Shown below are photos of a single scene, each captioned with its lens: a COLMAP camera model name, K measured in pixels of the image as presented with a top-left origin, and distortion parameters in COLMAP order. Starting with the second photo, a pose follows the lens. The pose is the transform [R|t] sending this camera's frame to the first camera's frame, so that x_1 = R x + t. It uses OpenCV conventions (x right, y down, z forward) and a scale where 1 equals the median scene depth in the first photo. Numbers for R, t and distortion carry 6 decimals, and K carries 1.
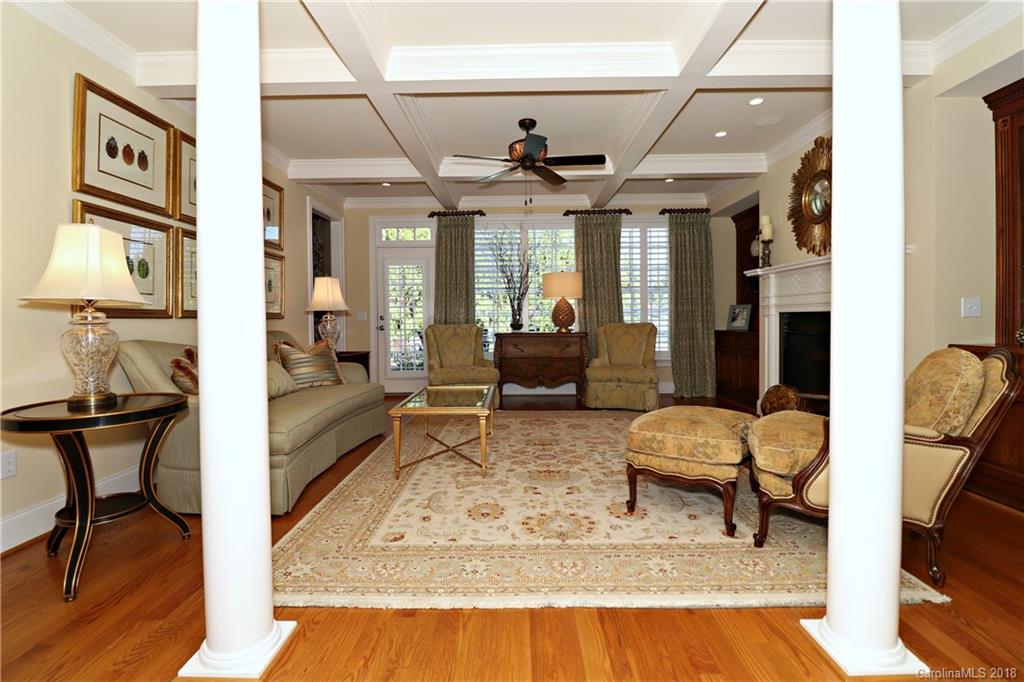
lens RADIAL K [[481.9, 0, 510.9], [0, 481.9, 330.7], [0, 0, 1]] dist [-0.003240, -0.011837]
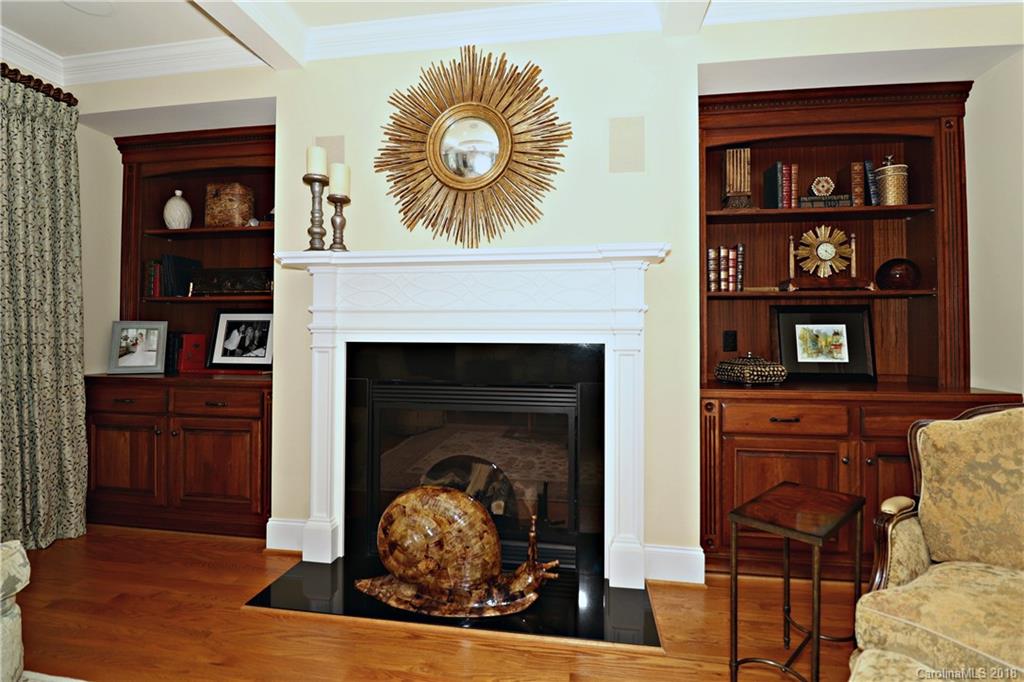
lens RADIAL K [[481.9, 0, 510.9], [0, 481.9, 330.7], [0, 0, 1]] dist [-0.003240, -0.011837]
pose [[0.142810, 0.026245, 0.989402, 0.050121], [0.016741, 0.999441, -0.028927, -0.024129], [-0.989609, 0.020694, 0.142291, 0.556613]]
